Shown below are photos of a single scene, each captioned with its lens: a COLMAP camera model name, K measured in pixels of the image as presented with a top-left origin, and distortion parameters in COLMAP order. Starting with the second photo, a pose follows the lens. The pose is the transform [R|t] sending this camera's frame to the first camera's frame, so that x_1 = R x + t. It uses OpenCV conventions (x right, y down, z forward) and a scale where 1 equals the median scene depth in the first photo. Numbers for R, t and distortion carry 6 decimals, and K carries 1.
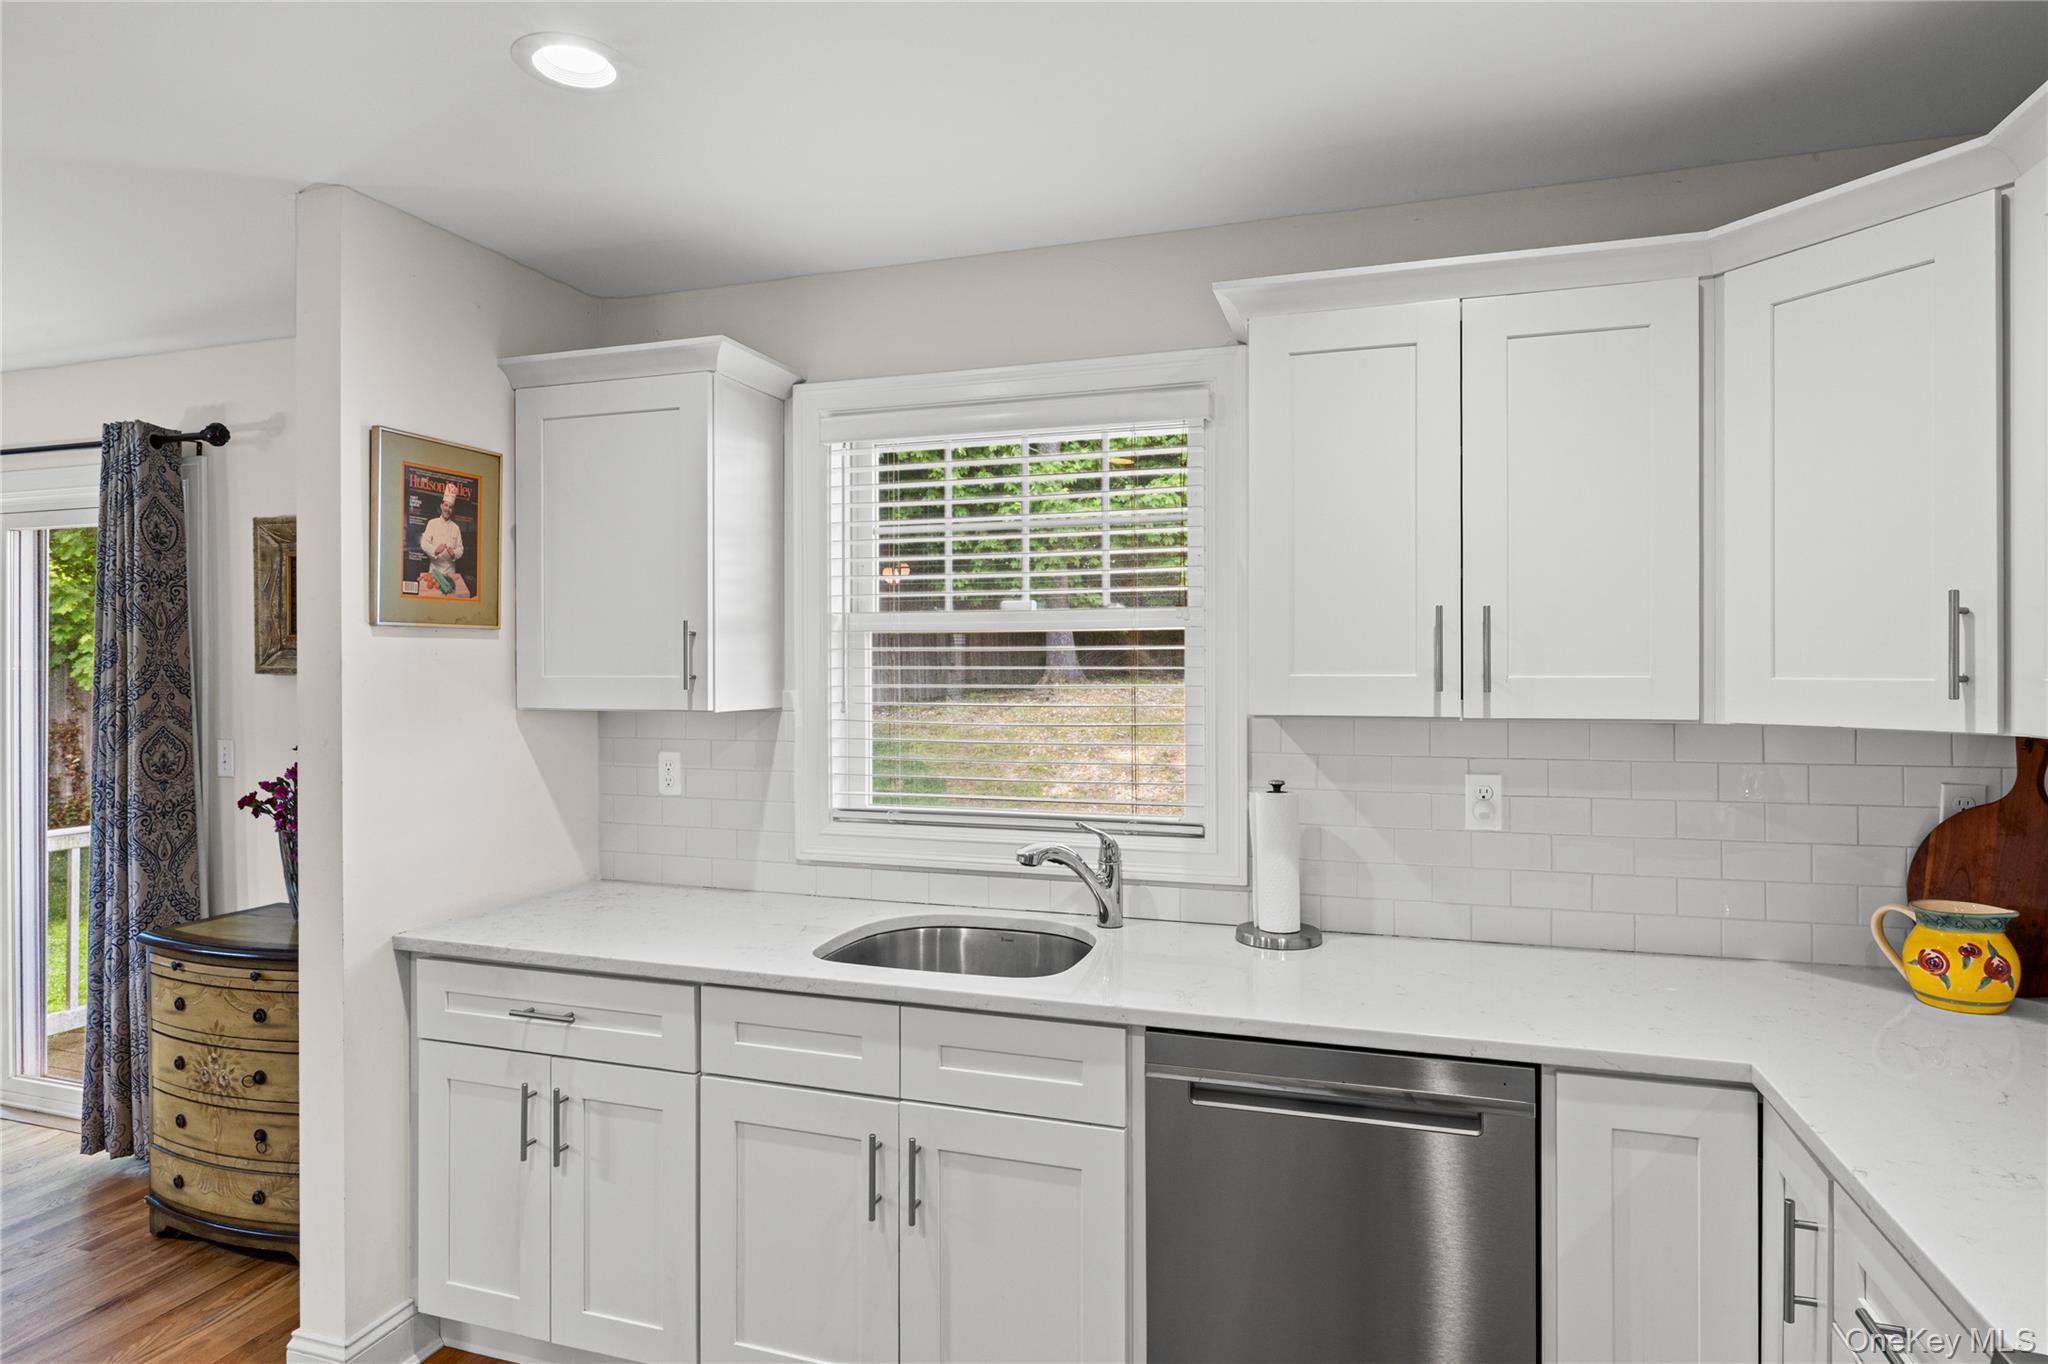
lens RADIAL K [[1101.1, 0, 1031.1], [0, 1101.1, 682.2], [0, 0, 1]] dist [-0.006134, -0.000122]
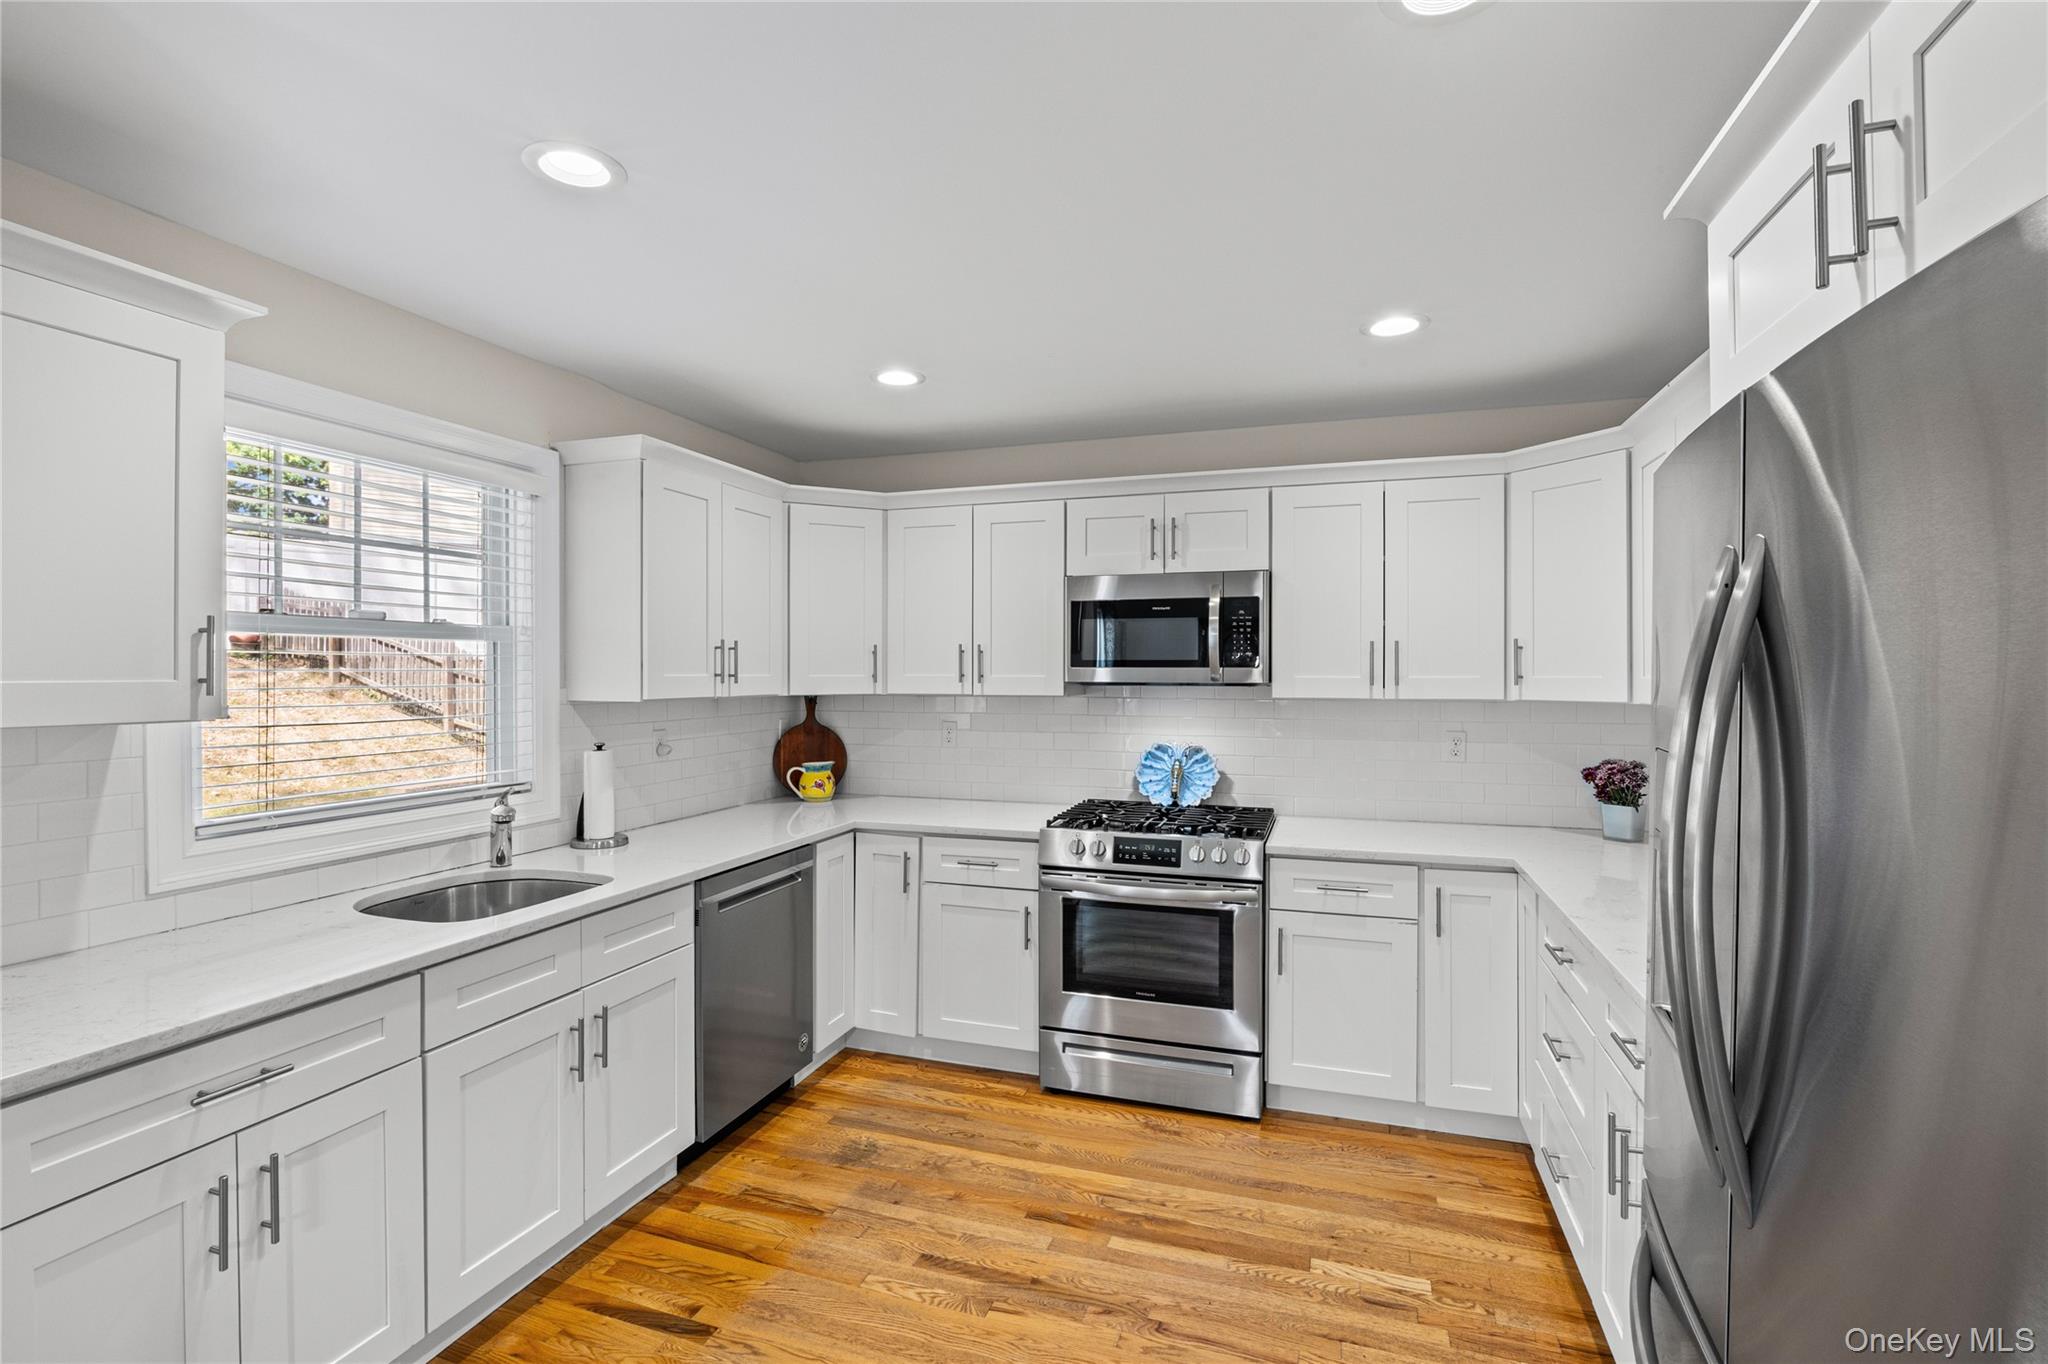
lens RADIAL K [[954.3, 0, 1020.4], [0, 954.3, 671.2], [0, 0, 1]] dist [0.000478, 0.000145]
pose [[0.018145, 0.001452, 0.999834, -1.149235], [0.008276, 0.999964, -0.001602, -0.005184], [-0.999801, 0.008303, 0.018133, 0.385969]]
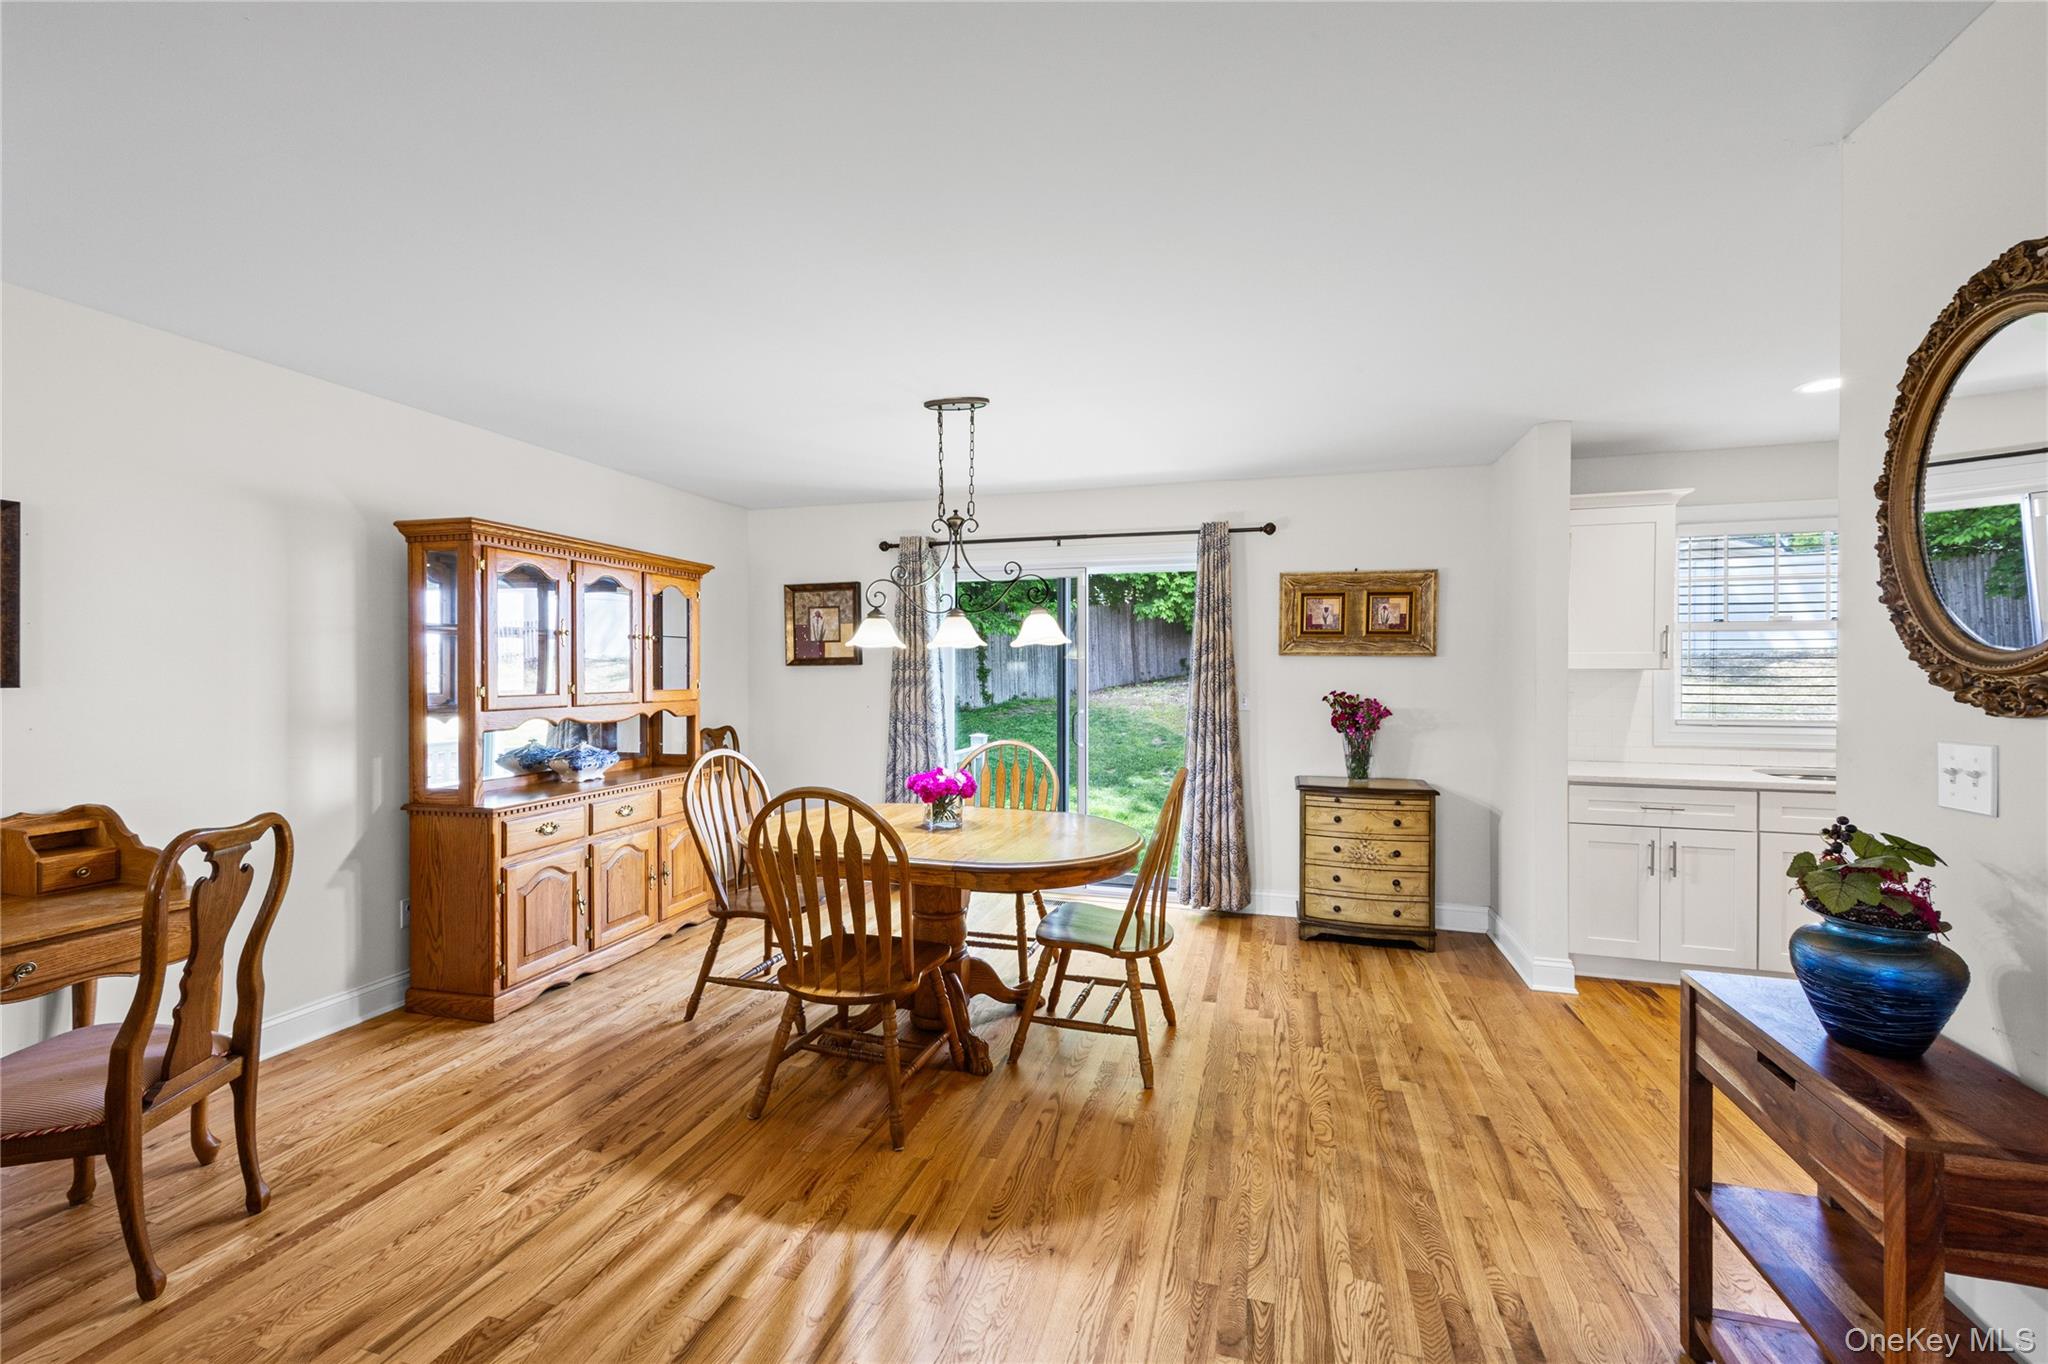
lens RADIAL K [[804.6, 0, 1019.4], [0, 804.6, 677.4], [0, 0, 1]] dist [0.000066, -0.000018]
pose [[0.999957, -0.003107, 0.008731, -1.696388], [0.003061, 0.999981, 0.005342, 0.033787], [-0.008748, -0.005315, 0.999948, -0.559874]]
